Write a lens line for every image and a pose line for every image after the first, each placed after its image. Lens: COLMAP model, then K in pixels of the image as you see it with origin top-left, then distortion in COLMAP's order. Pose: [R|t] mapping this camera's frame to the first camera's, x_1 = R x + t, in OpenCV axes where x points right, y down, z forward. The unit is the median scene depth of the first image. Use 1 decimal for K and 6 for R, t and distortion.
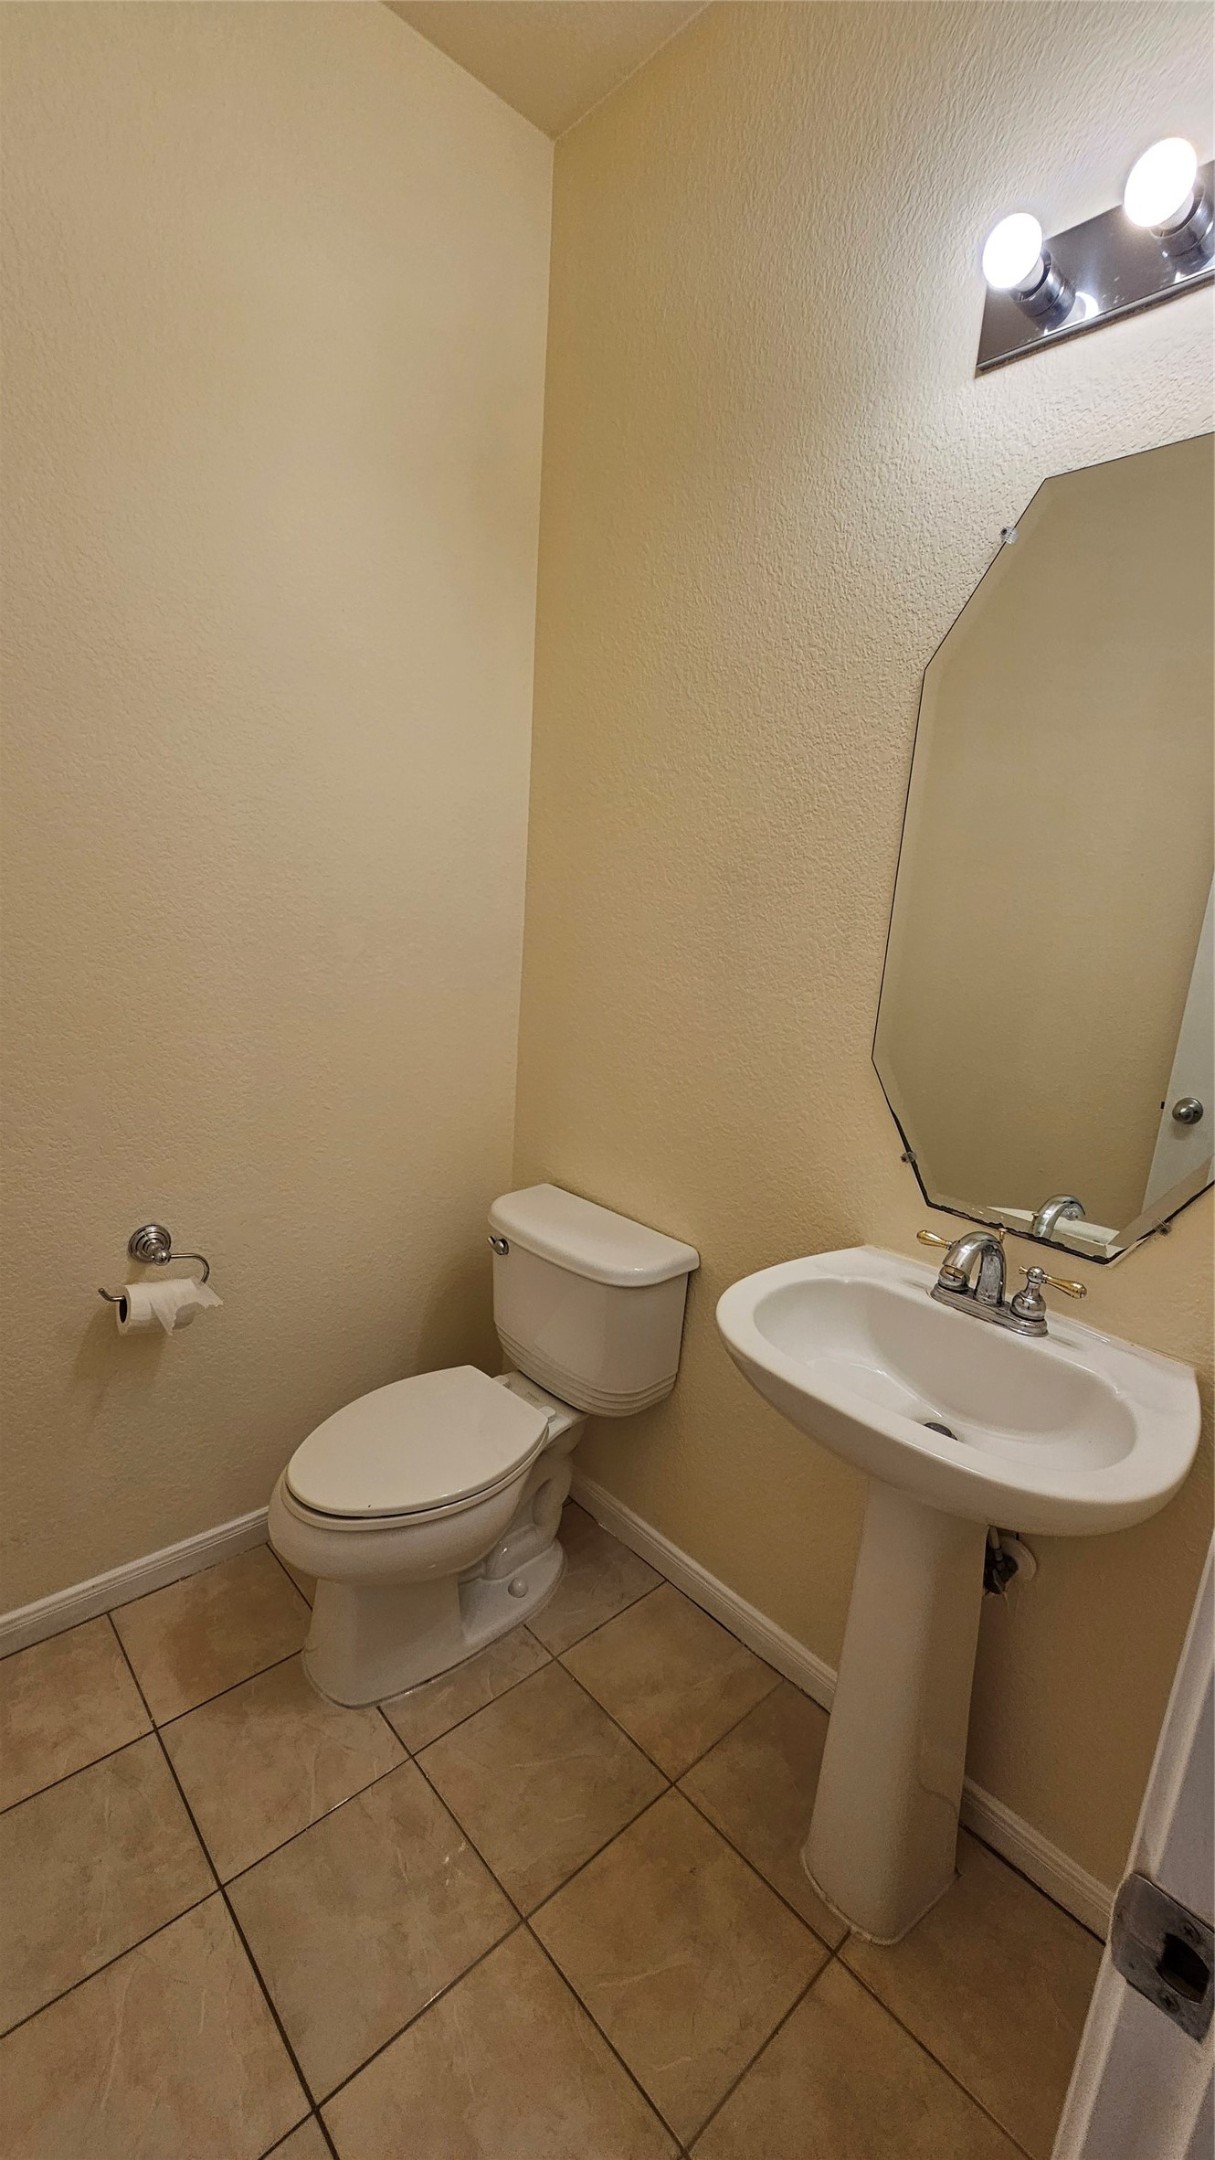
lens RADIAL K [[877.2, 0, 603.3], [0, 877.2, 1085.4], [0, 0, 1]] dist [-0.002220, 0.000213]
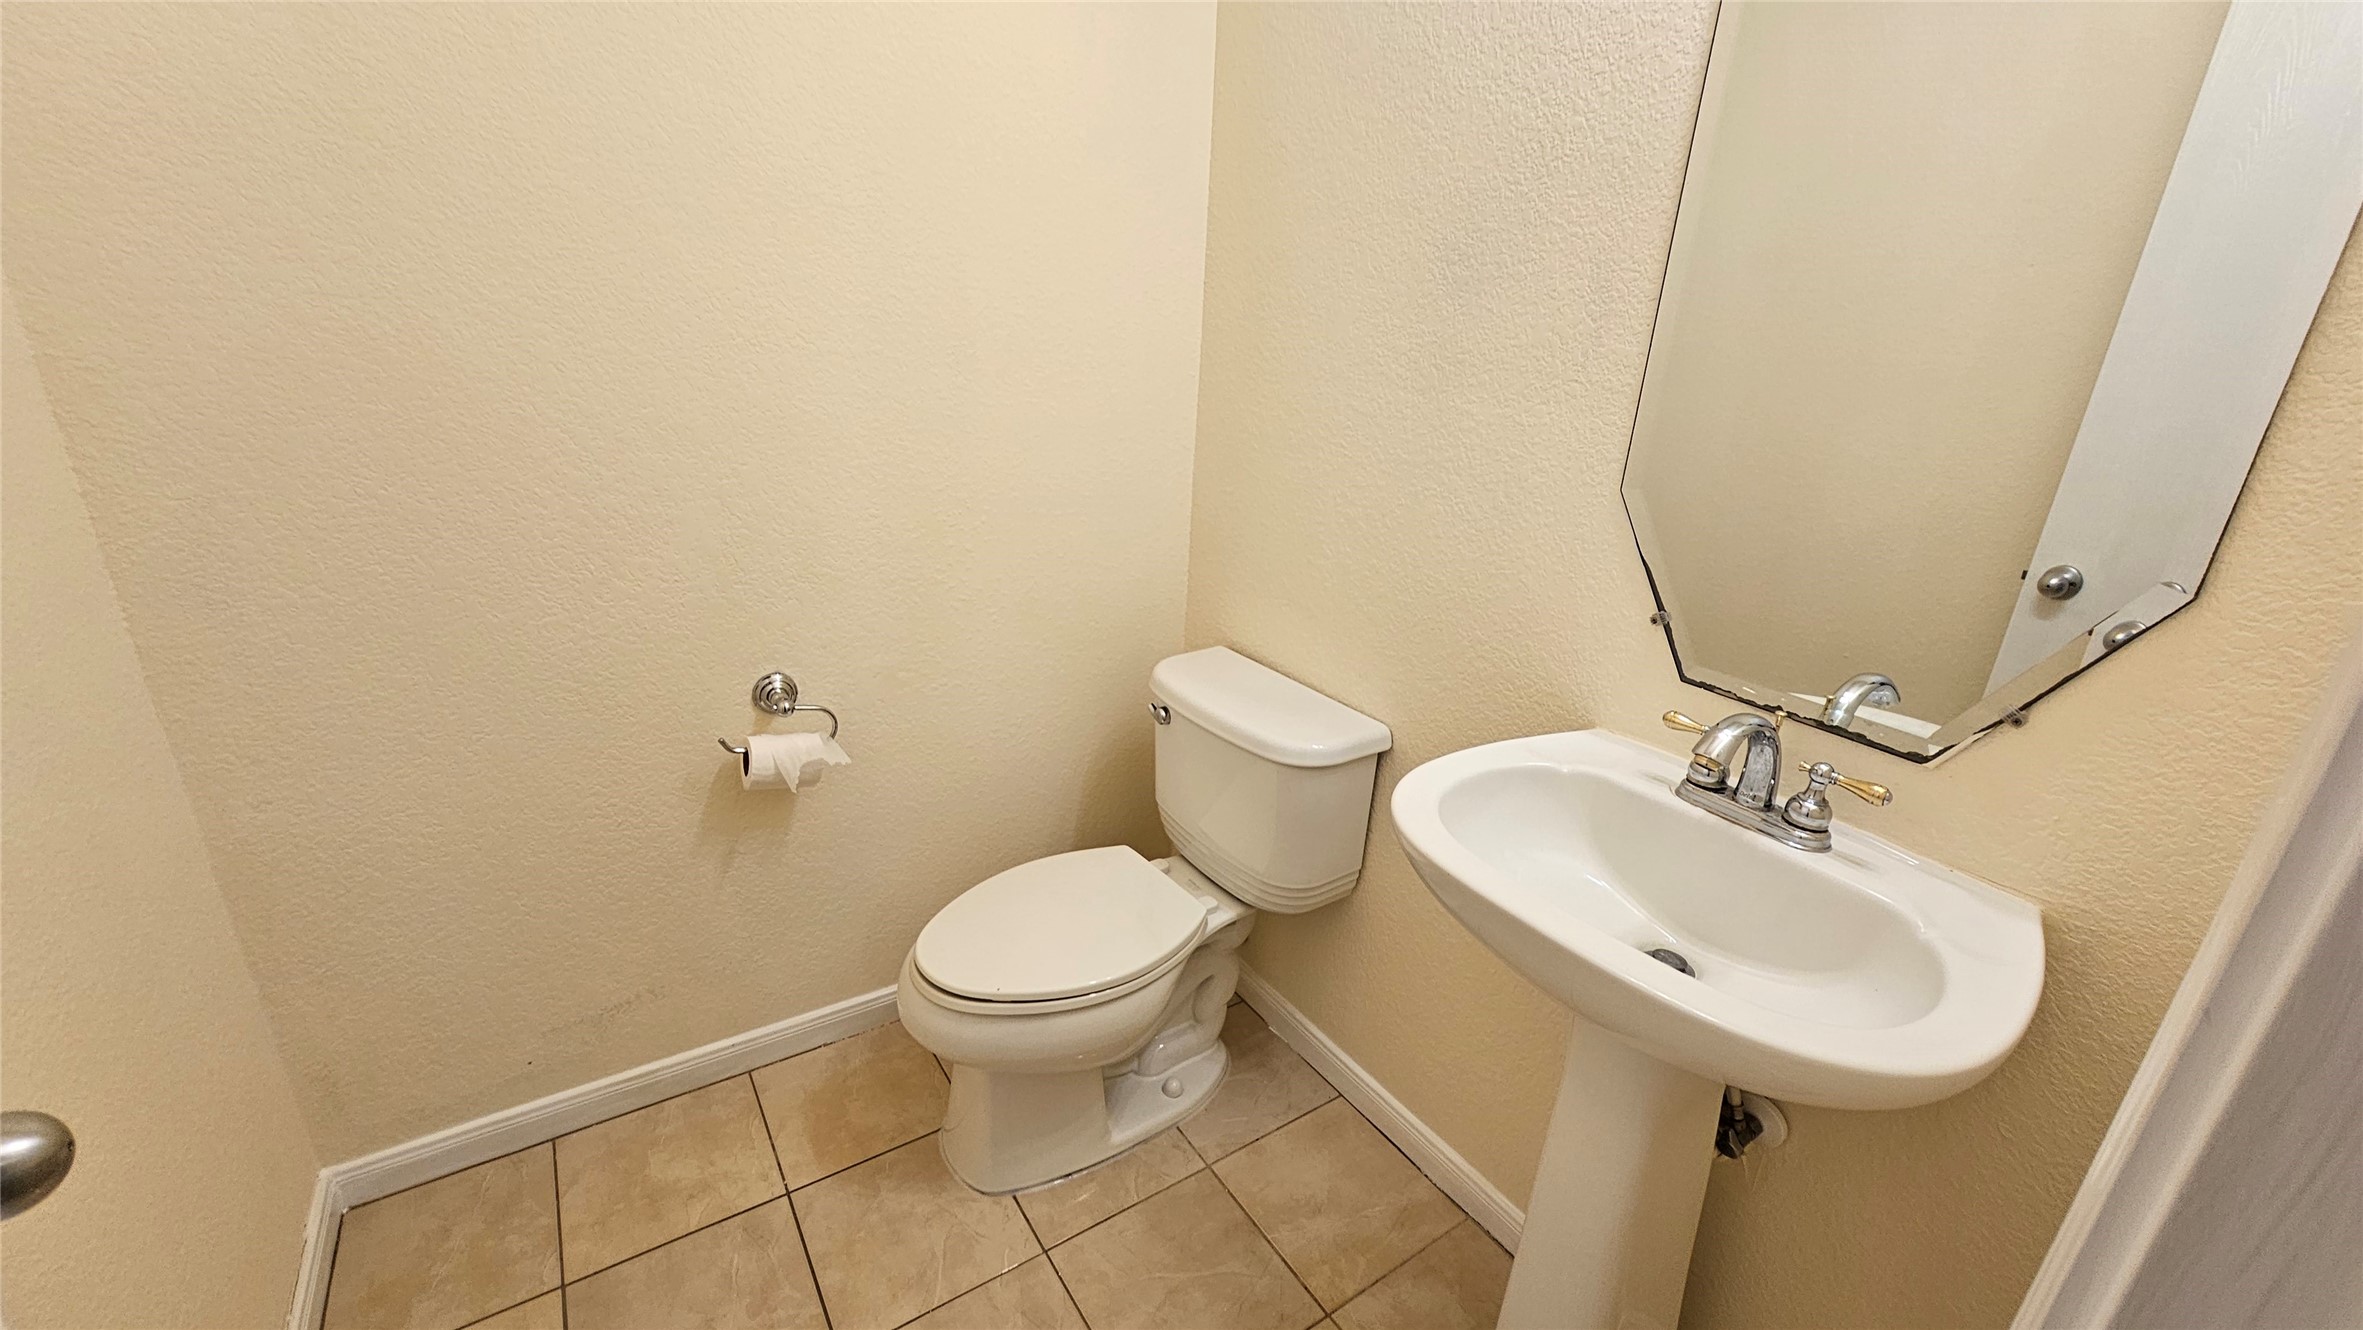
lens RADIAL K [[959.6, 0, 1193.0], [0, 959.6, 666.9], [0, 0, 1]] dist [-0.002220, 0.000213]
pose [[0.989857, 0.036020, -0.137422, 0.049983], [-0.019944, 0.992977, 0.116614, 0.029836], [0.140657, -0.112691, 0.983624, 0.089685]]
